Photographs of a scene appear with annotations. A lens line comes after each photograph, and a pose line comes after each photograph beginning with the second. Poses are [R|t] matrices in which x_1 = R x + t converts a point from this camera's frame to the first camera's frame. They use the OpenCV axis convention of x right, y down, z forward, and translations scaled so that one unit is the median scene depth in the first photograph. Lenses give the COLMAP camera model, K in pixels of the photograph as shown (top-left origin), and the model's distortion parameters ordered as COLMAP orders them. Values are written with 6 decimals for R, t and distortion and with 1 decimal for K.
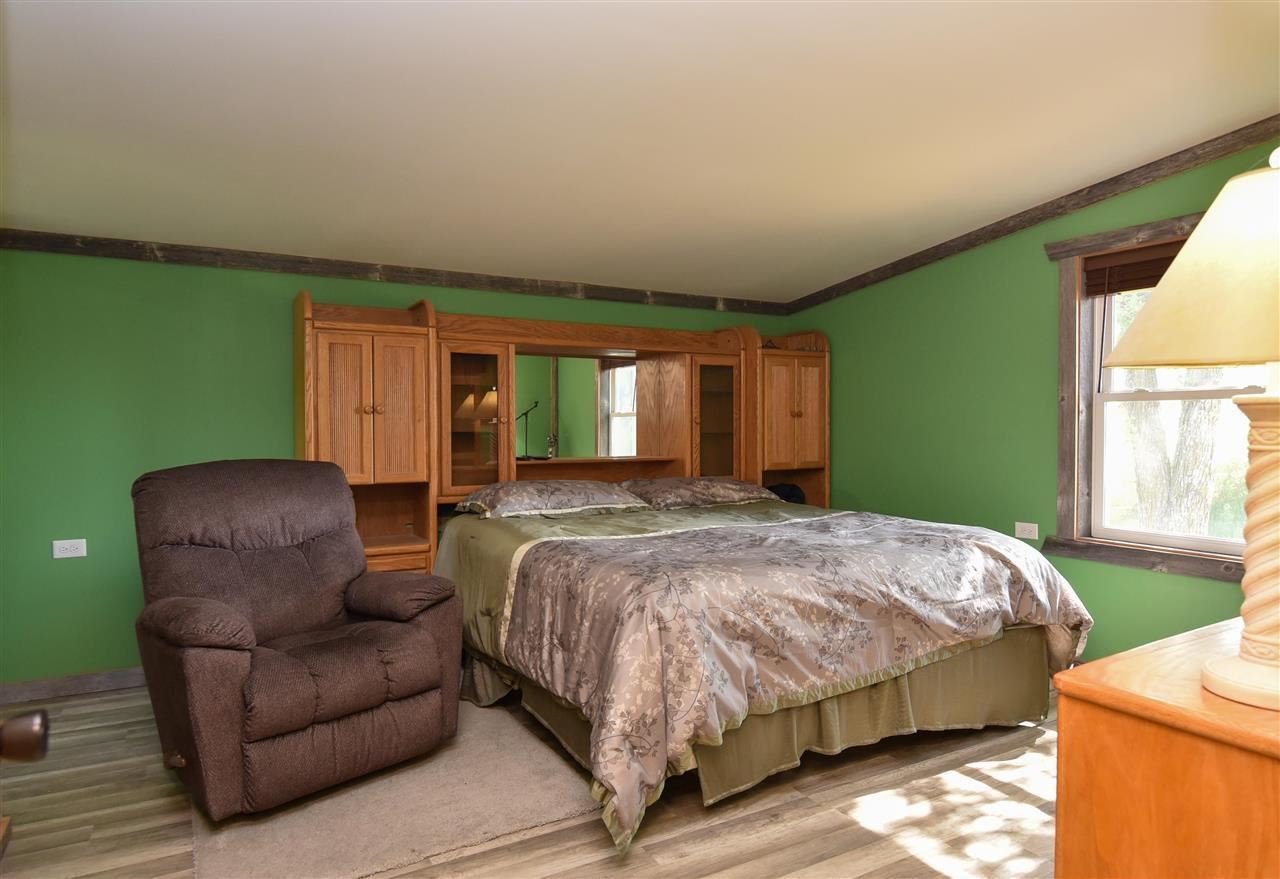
lens RADIAL K [[791.9, 0, 627.0], [0, 791.9, 445.6], [0, 0, 1]] dist [0.005902, -0.023435]
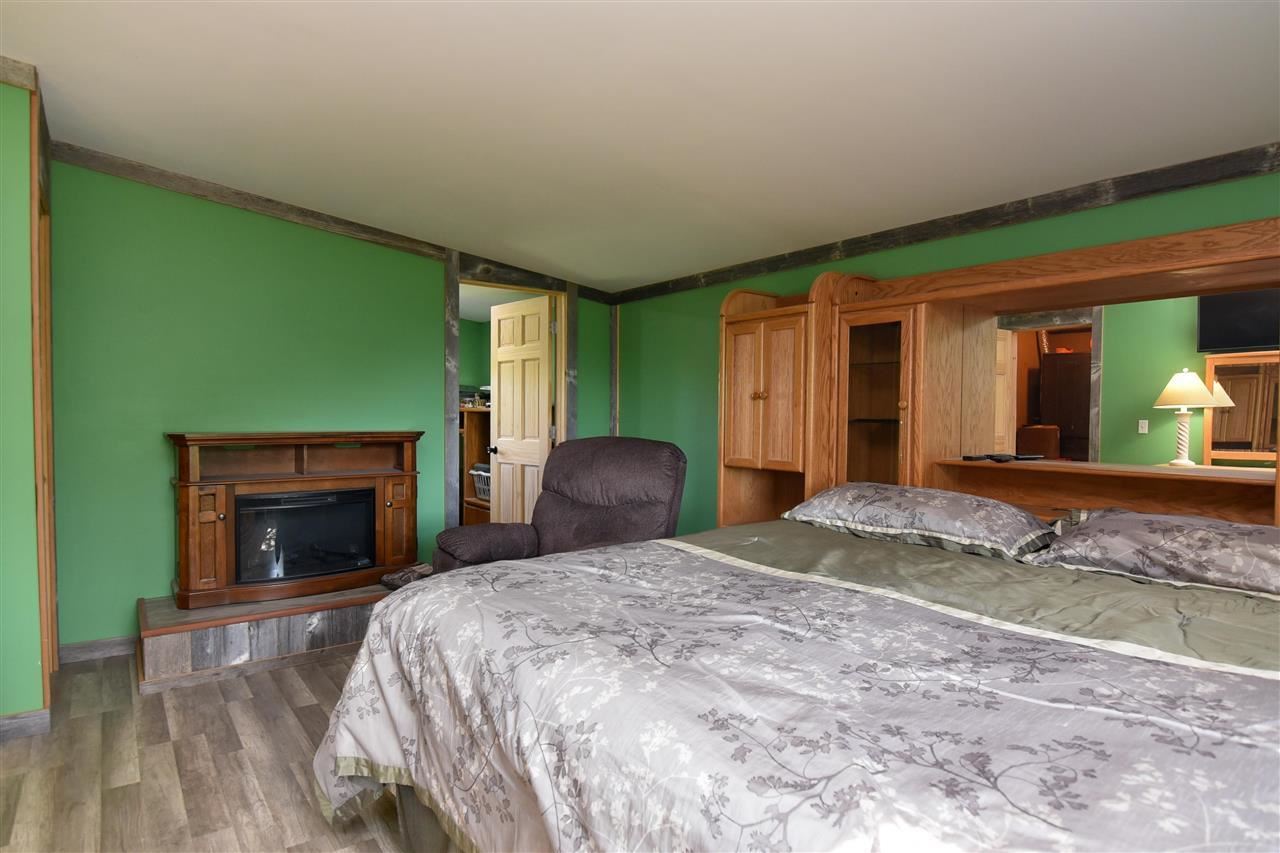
lens RADIAL K [[699.1, 0, 635.0], [0, 699.1, 434.6], [0, 0, 1]] dist [0.002374, -0.015685]
pose [[0.129263, 0.032950, -0.991063, 0.525469], [-0.029993, 0.999120, 0.029306, -0.016114], [0.991157, 0.025937, 0.130138, 0.697717]]
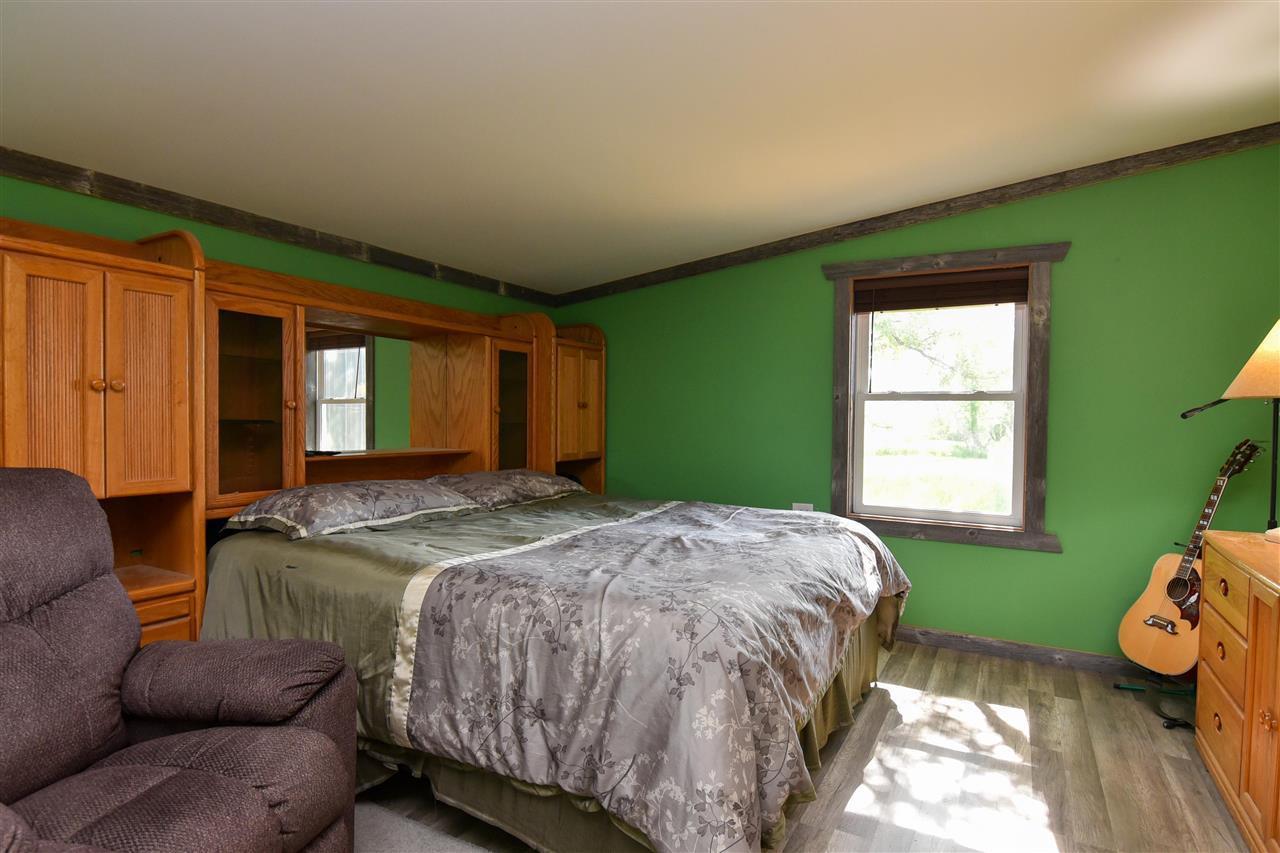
lens RADIAL K [[682.5, 0, 643.6], [0, 682.5, 433.3], [0, 0, 1]] dist [0.002436, -0.017405]
pose [[0.852128, 0.000762, 0.523333, -0.225380], [-0.001558, 0.999998, 0.001080, -0.006167], [-0.523331, -0.001736, 0.852128, 0.279305]]
